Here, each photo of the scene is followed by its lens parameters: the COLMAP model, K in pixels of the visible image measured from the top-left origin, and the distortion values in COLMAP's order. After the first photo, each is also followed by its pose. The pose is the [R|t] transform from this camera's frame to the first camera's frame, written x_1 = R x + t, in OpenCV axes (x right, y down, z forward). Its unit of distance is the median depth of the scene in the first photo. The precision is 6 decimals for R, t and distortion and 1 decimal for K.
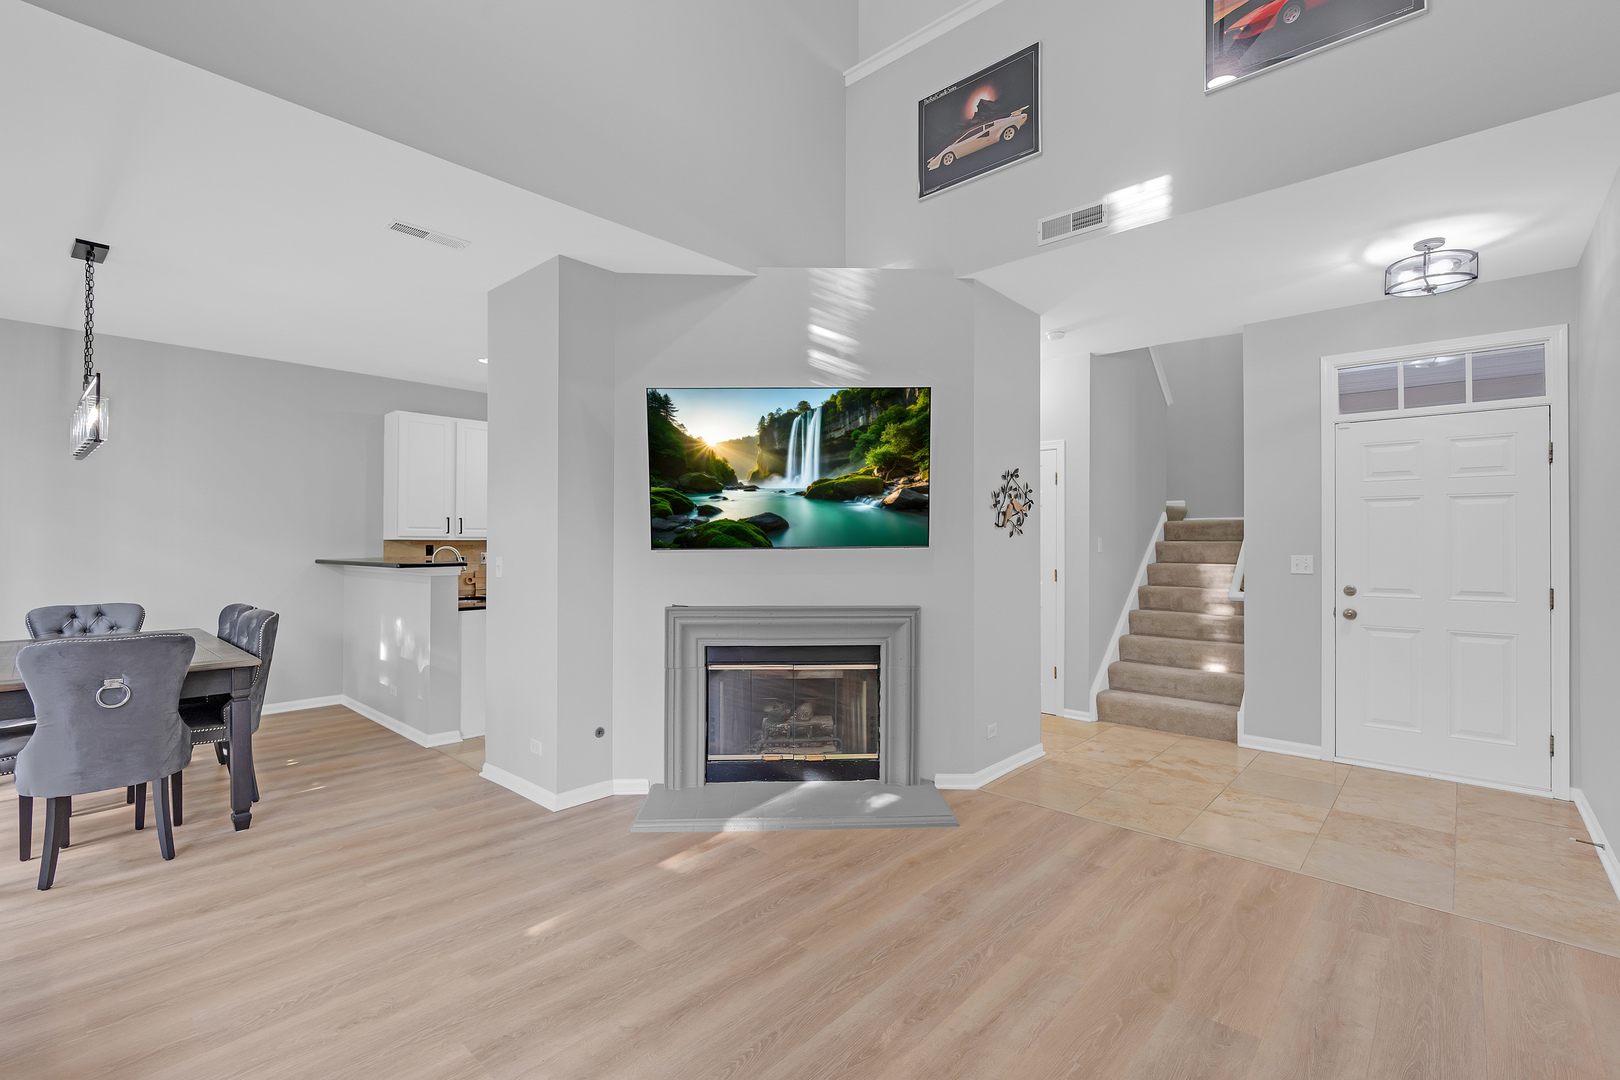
lens RADIAL K [[708.1, 0, 815.2], [0, 708.1, 536.8], [0, 0, 1]] dist [-0.001873, -0.001187]
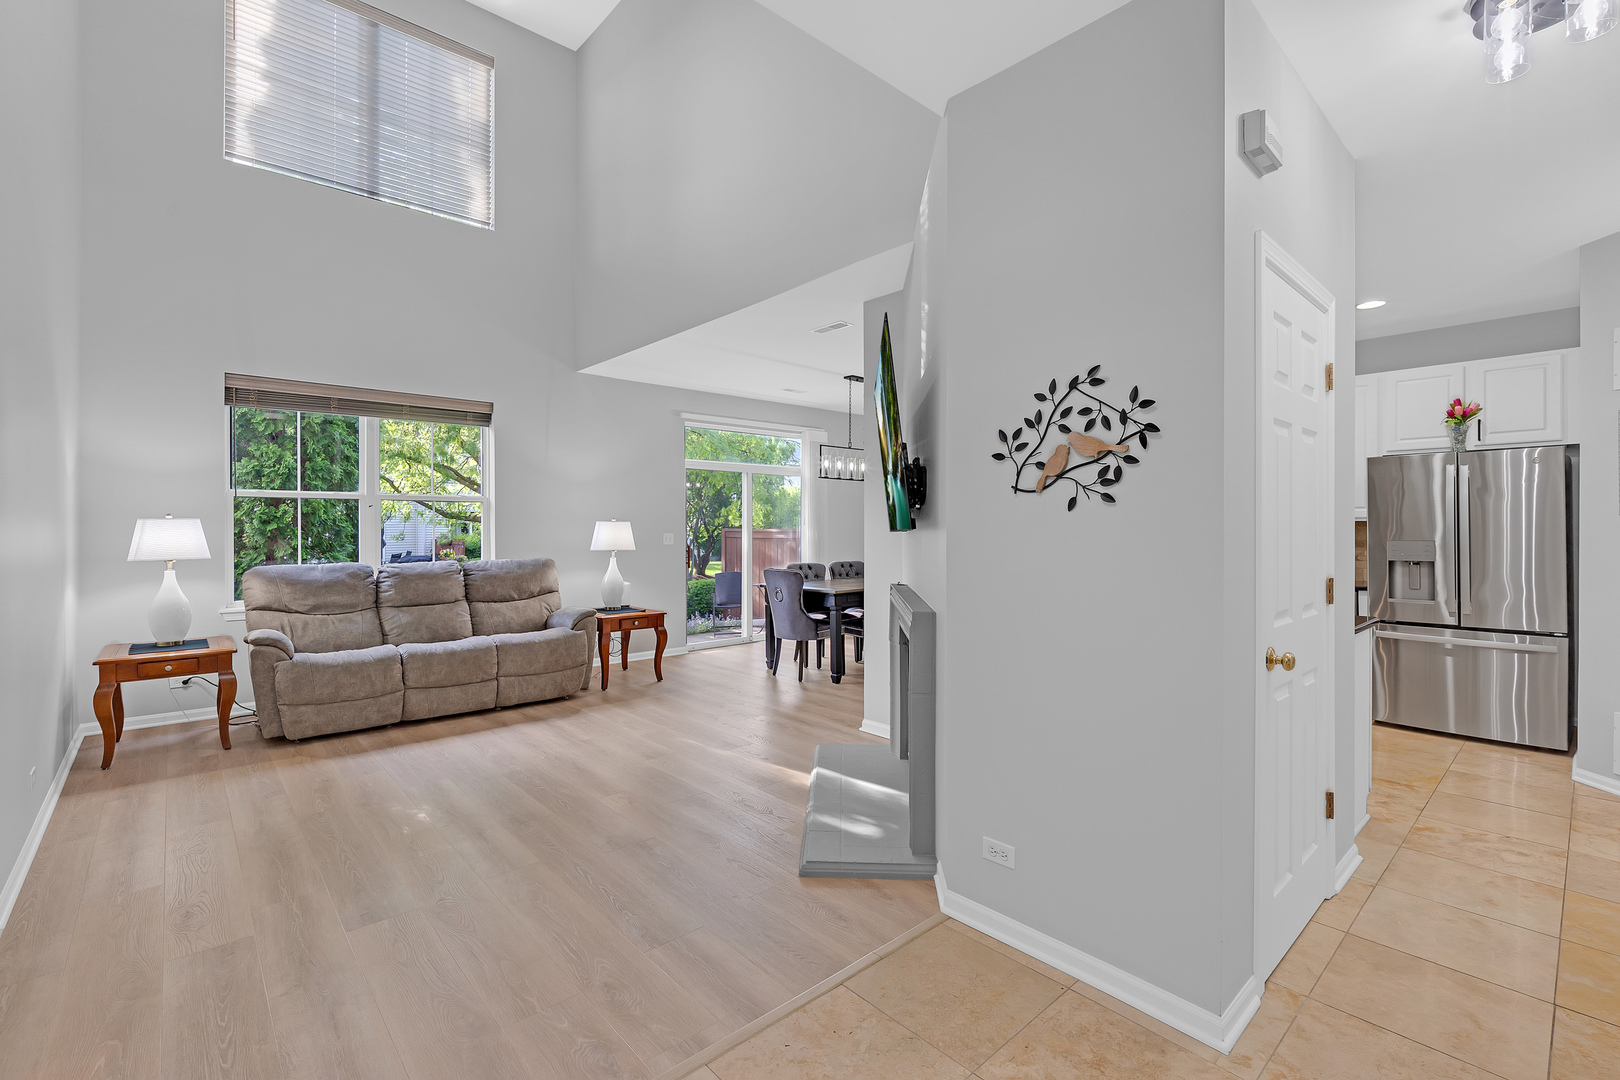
lens RADIAL K [[708.1, 0, 799.2], [0, 708.1, 532.5], [0, 0, 1]] dist [-0.001873, -0.001187]
pose [[-0.103562, 0.007389, -0.994596, 0.607850], [0.012302, 0.999905, 0.006147, 0.008166], [0.994547, -0.011599, -0.103643, 0.661371]]
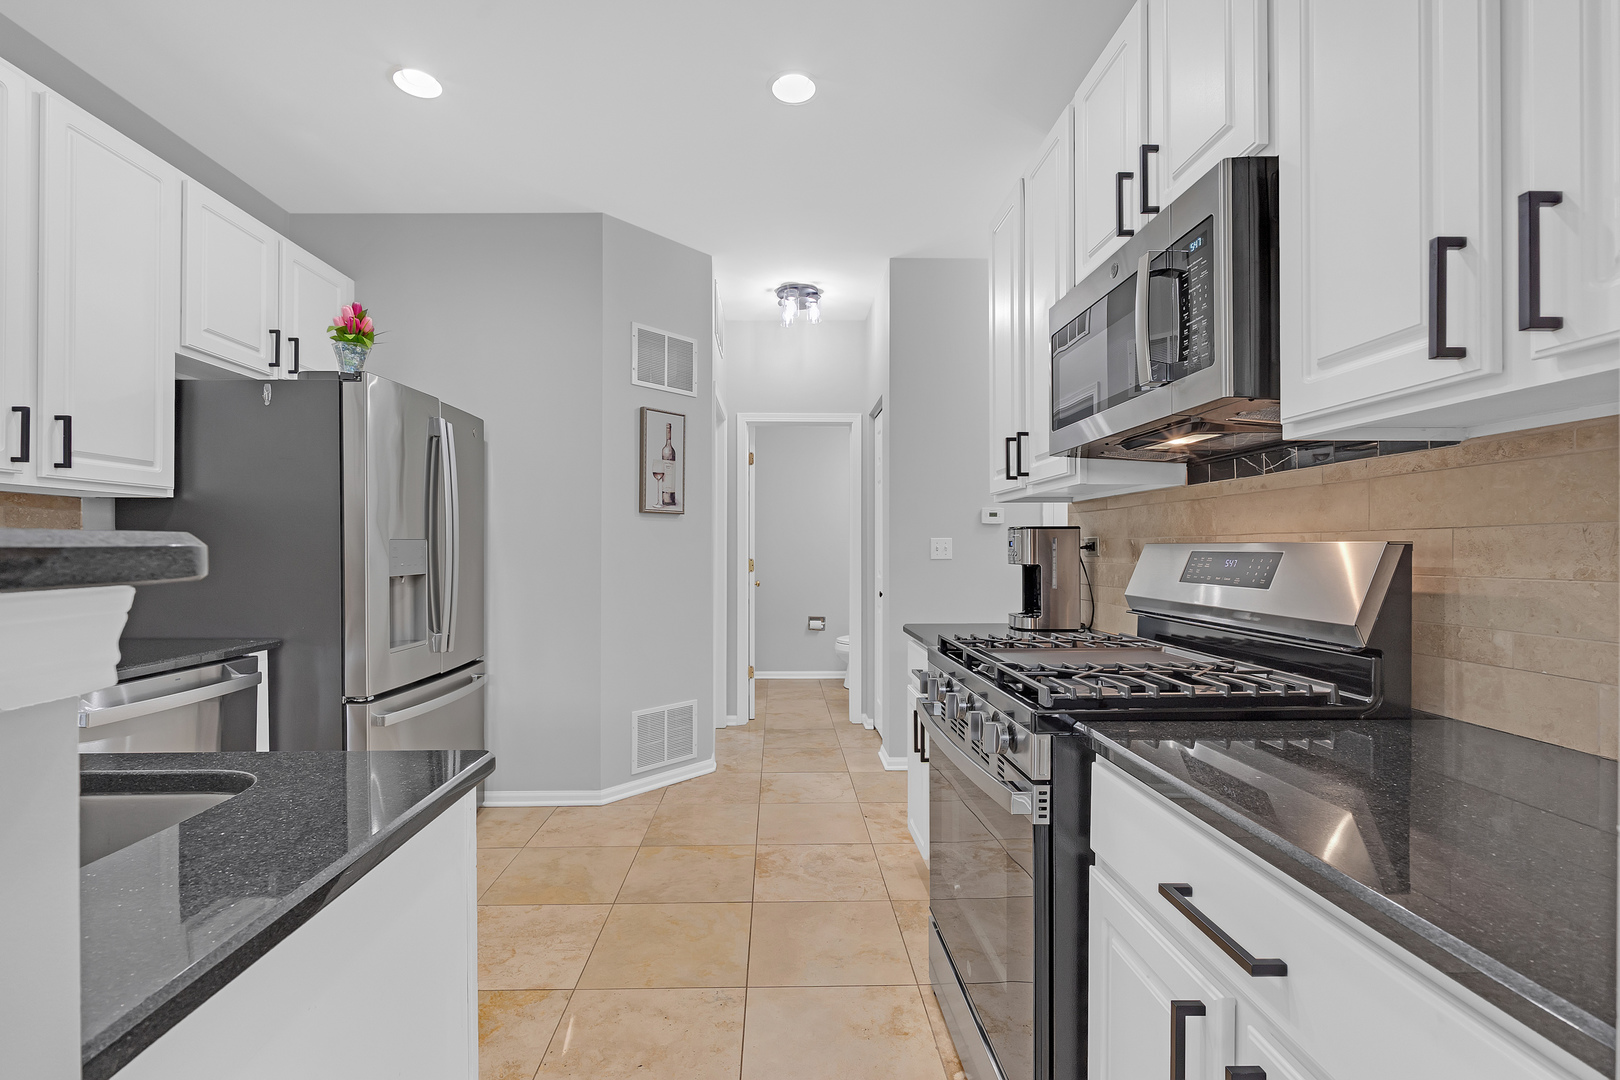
lens RADIAL K [[708.1, 0, 794.9], [0, 708.1, 545.1], [0, 0, 1]] dist [-0.001873, -0.001187]
pose [[0.727238, -0.000916, 0.686385, -0.438030], [-0.004340, 0.999973, 0.005933, 0.030563], [-0.686372, -0.007294, 0.727214, 0.771934]]
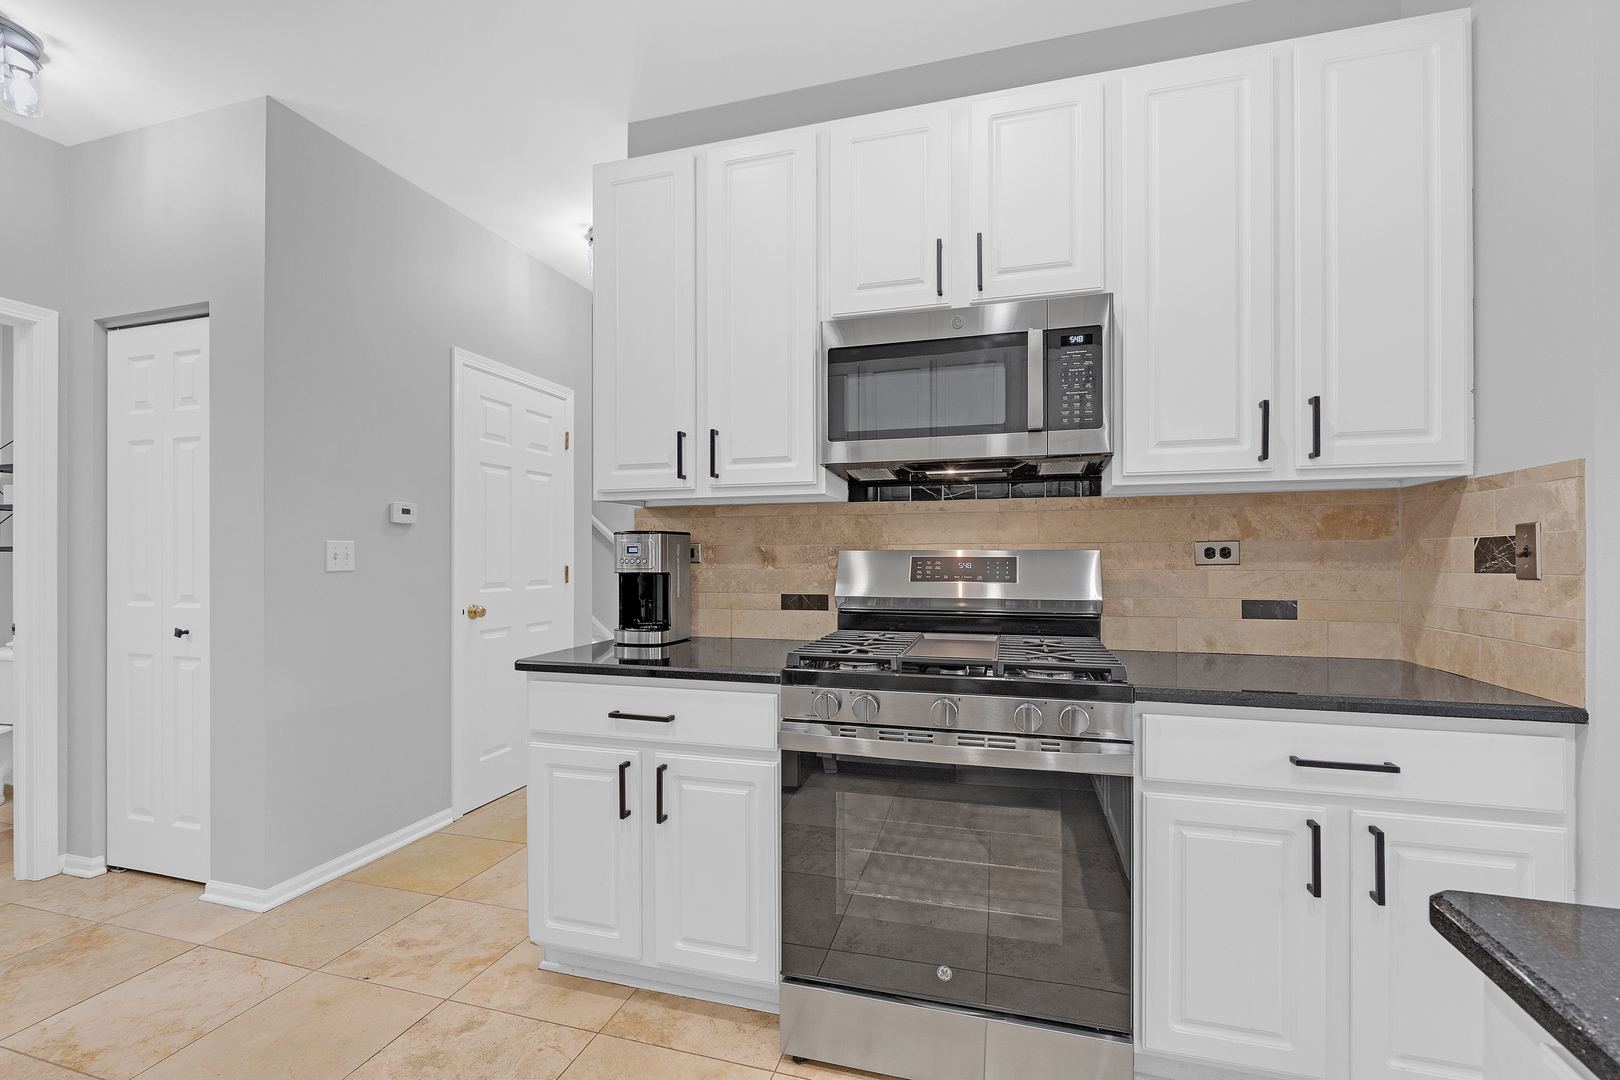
lens RADIAL K [[708.1, 0, 795.4], [0, 708.1, 553.5], [0, 0, 1]] dist [-0.001873, -0.001187]
pose [[-0.424357, 0.001361, 0.905494, -0.424514], [-0.010696, 0.999922, -0.006516, 0.035971], [-0.905432, -0.012451, -0.424310, 1.110078]]
